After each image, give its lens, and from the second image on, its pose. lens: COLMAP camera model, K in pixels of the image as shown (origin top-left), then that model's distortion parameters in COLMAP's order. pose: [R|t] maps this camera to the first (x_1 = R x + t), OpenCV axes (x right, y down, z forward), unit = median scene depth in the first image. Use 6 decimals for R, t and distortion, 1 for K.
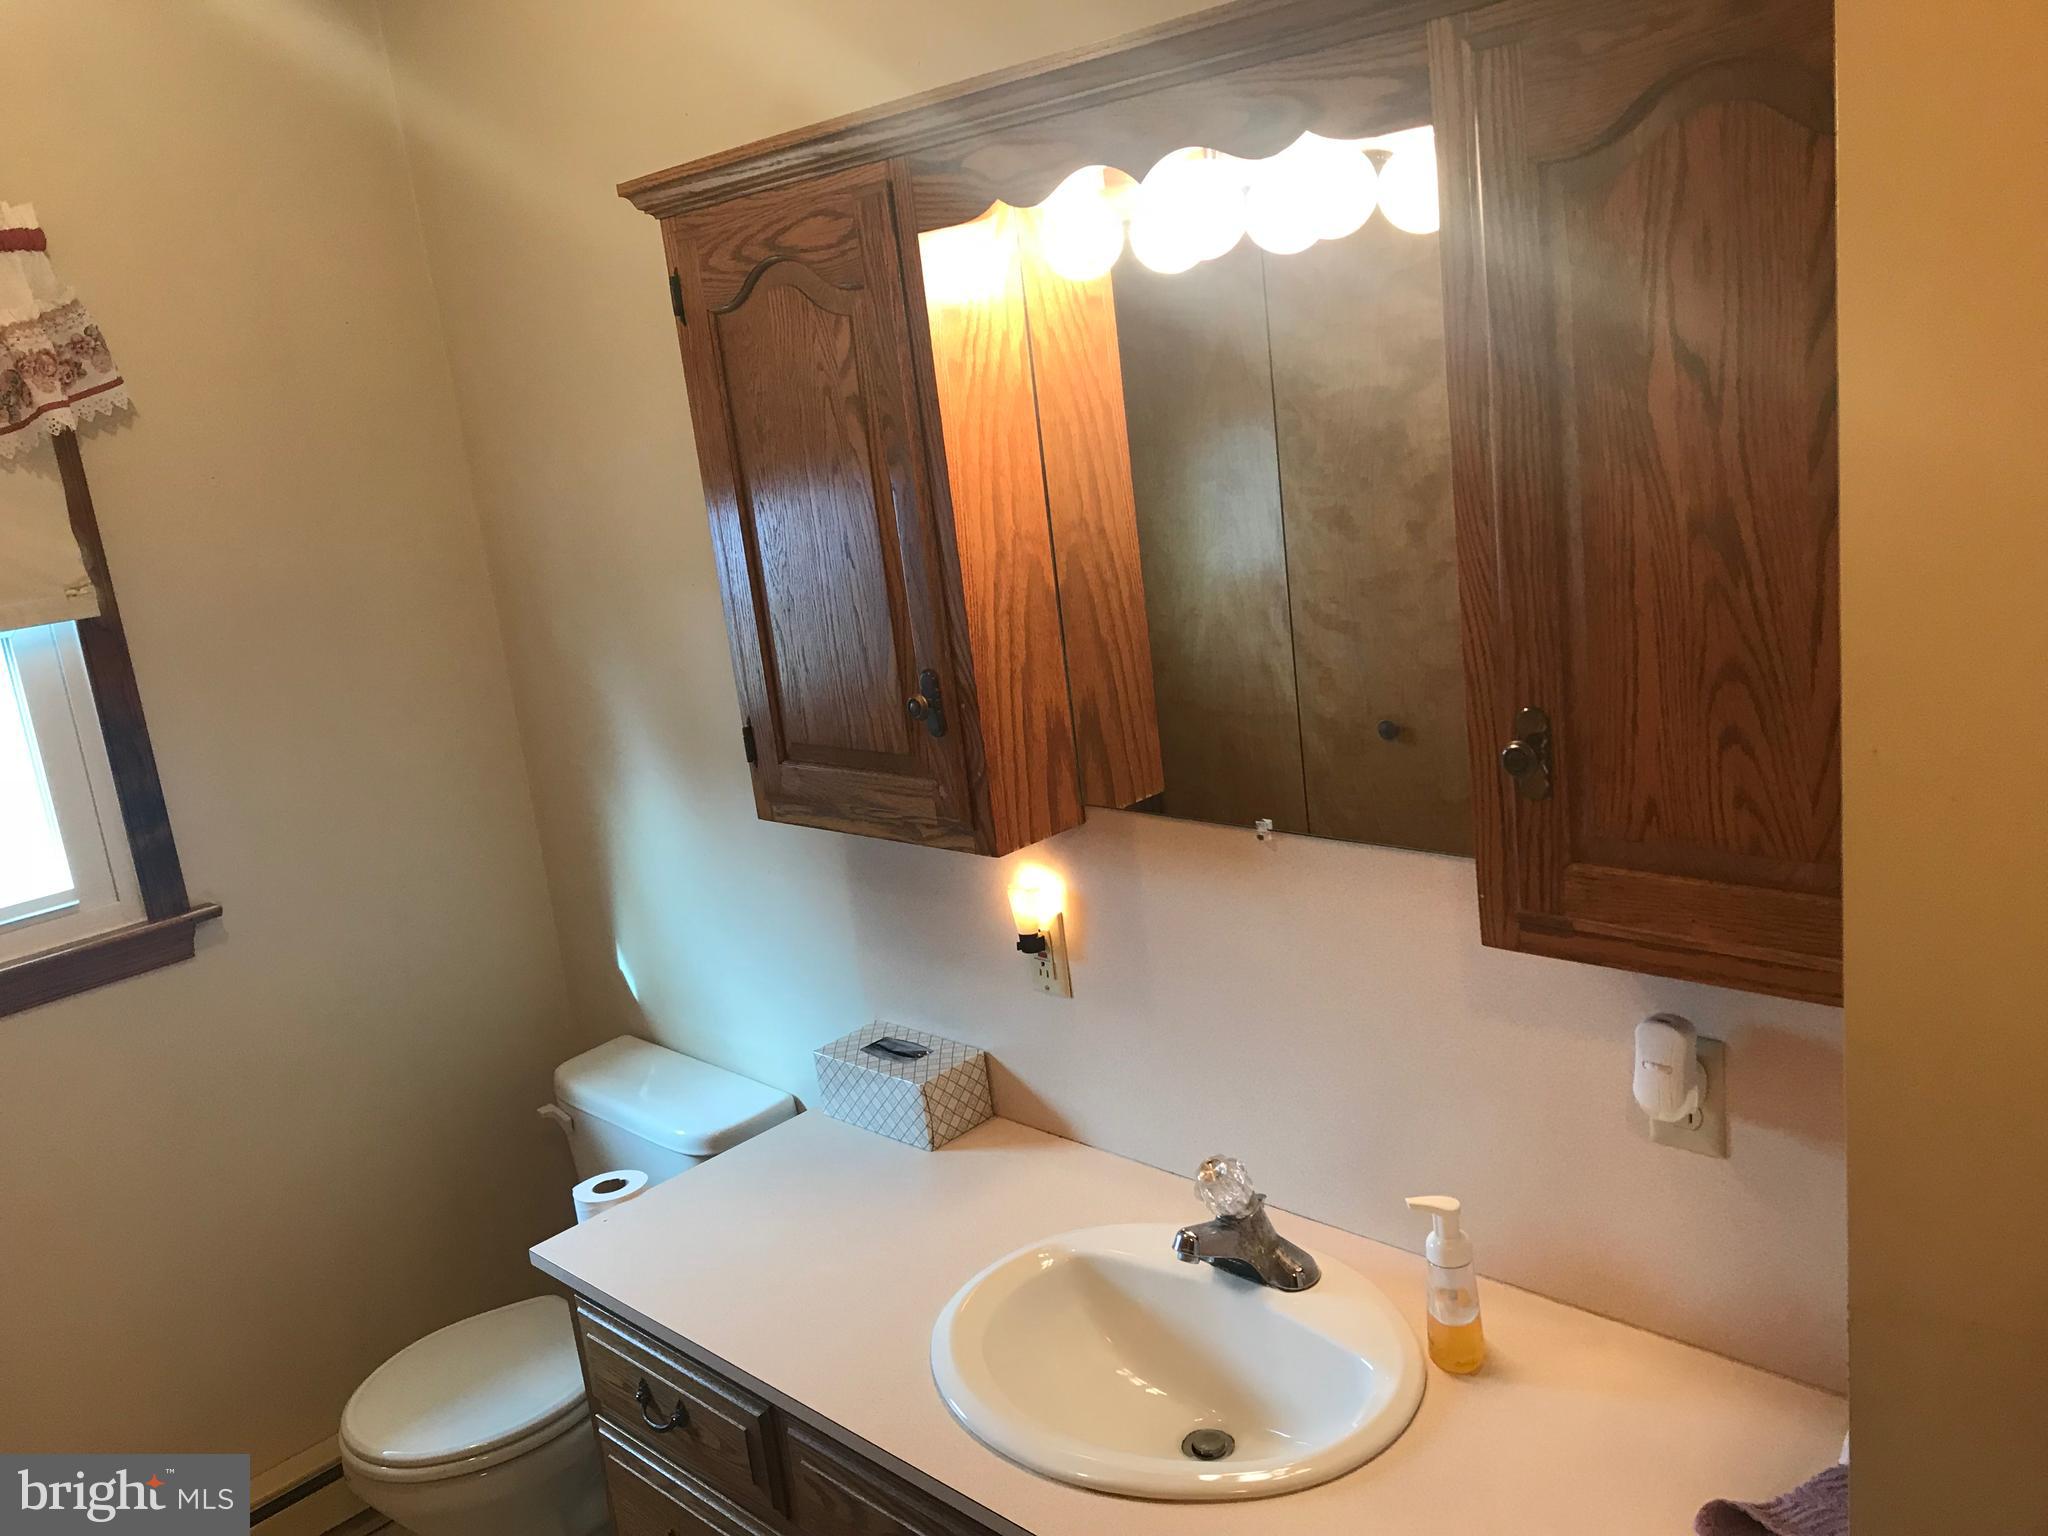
lens RADIAL K [[1691.8, 0, 1029.6], [0, 1691.8, 770.9], [0, 0, 1]] dist [0.037449, -0.024822]
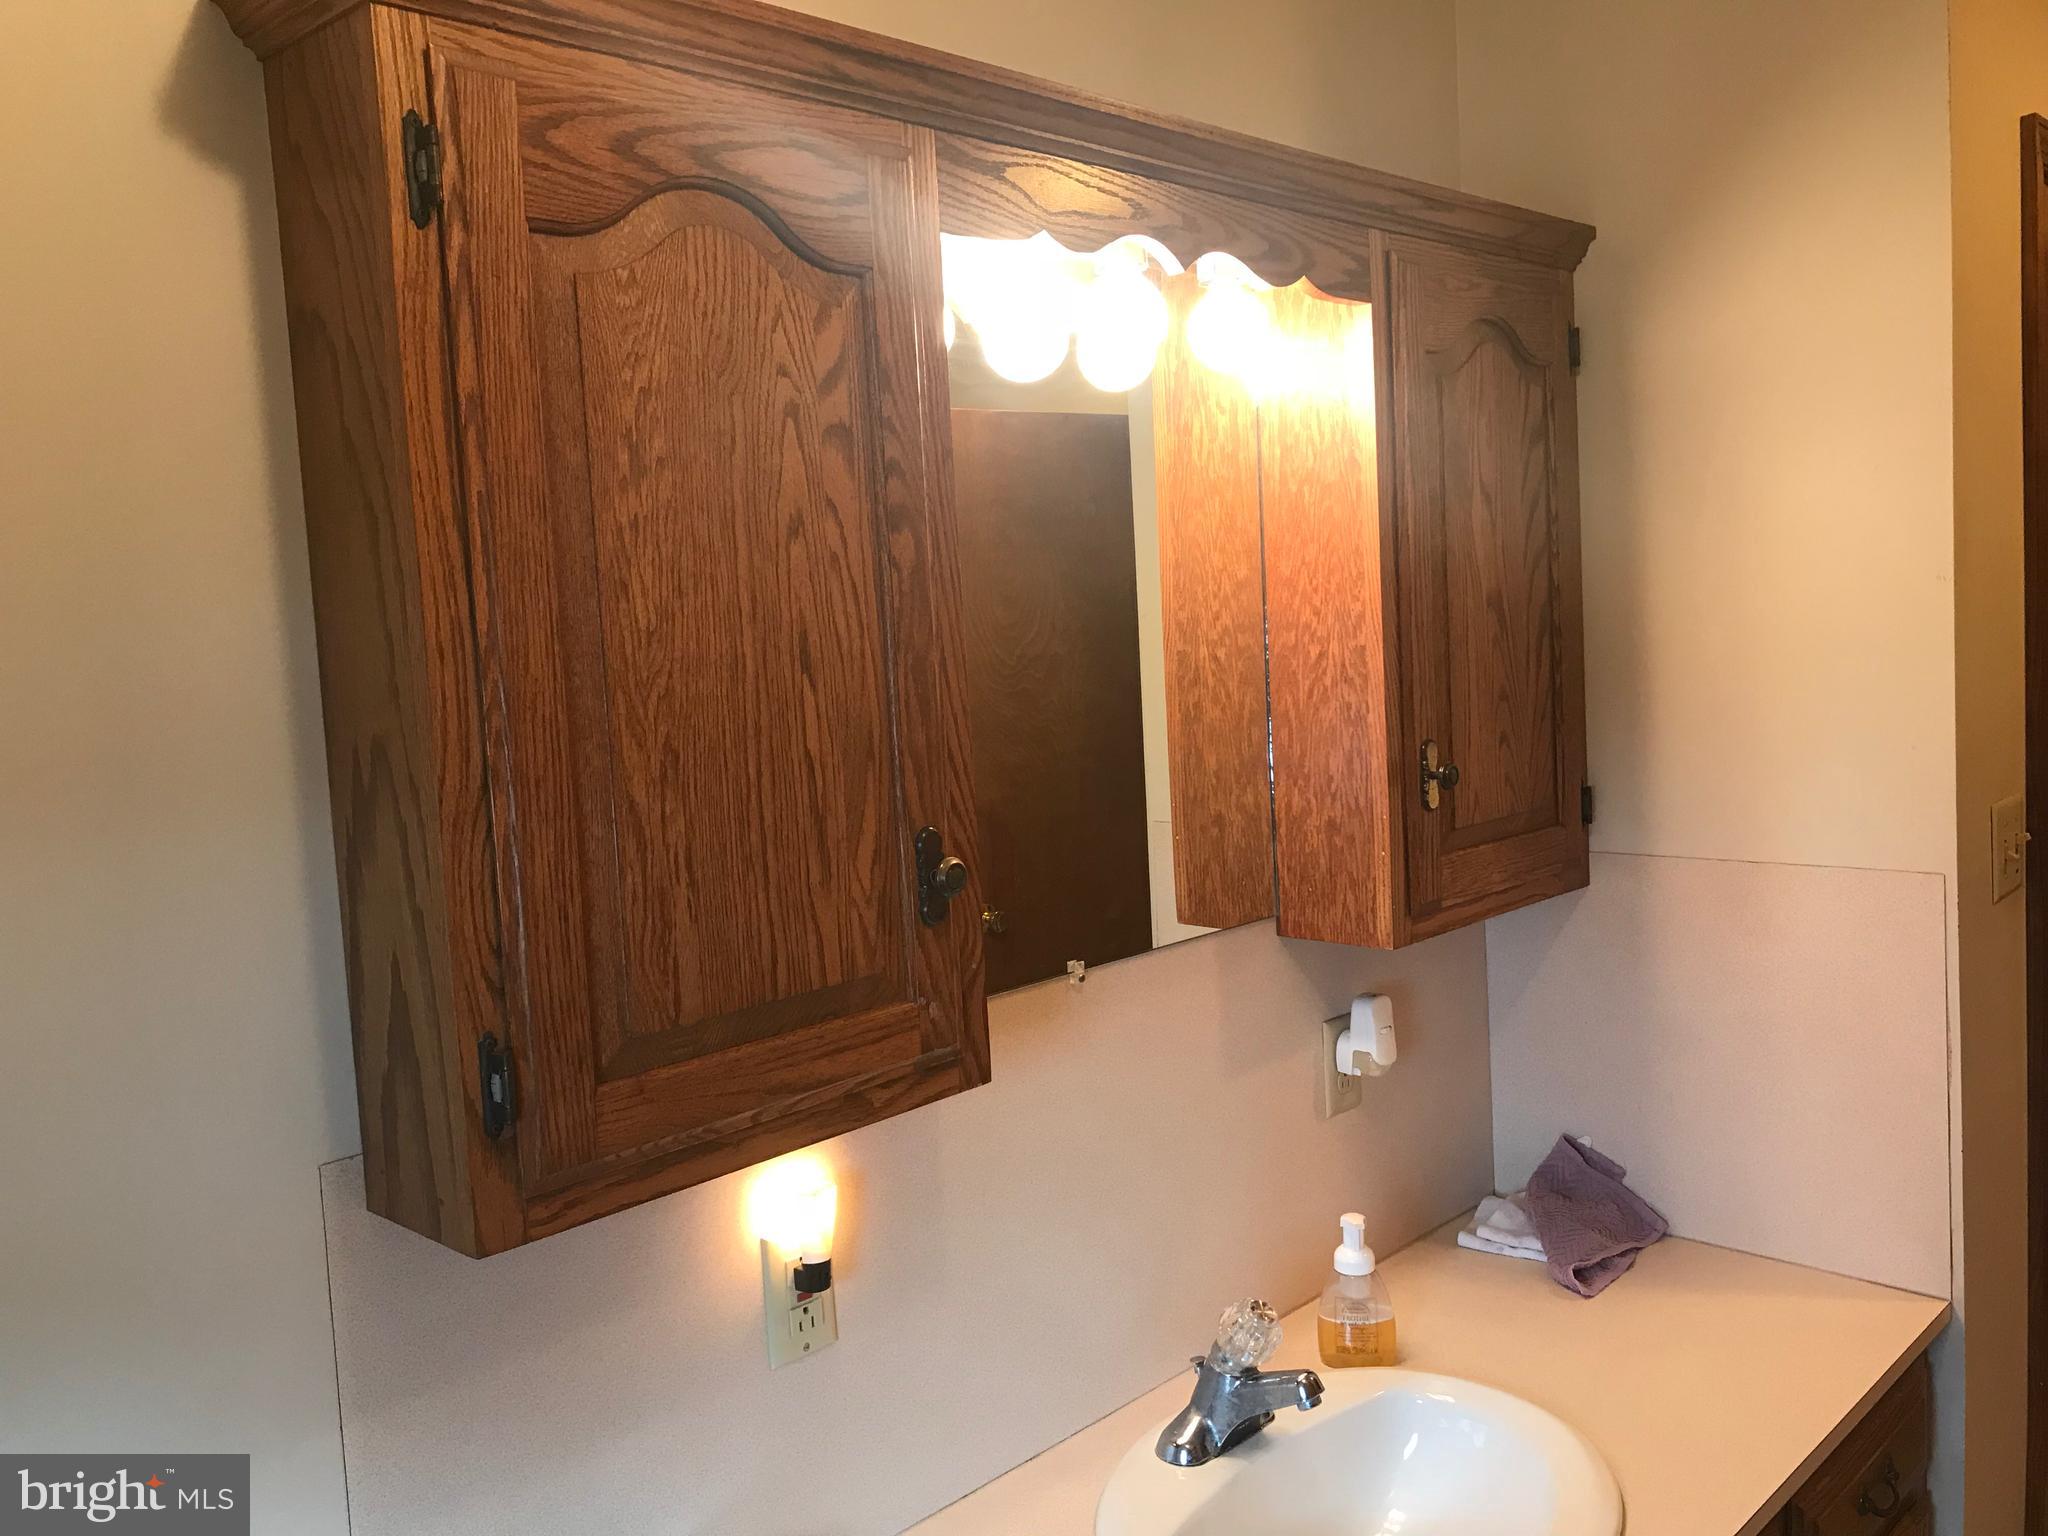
lens RADIAL K [[1691.8, 0, 1027.3], [0, 1691.8, 758.4], [0, 0, 1]] dist [0.037449, -0.024822]
pose [[-0.003158, 0.028987, 0.999575, -0.748575], [0.288502, 0.957103, -0.026844, -0.056889], [-0.957474, 0.288295, -0.011385, 0.958176]]
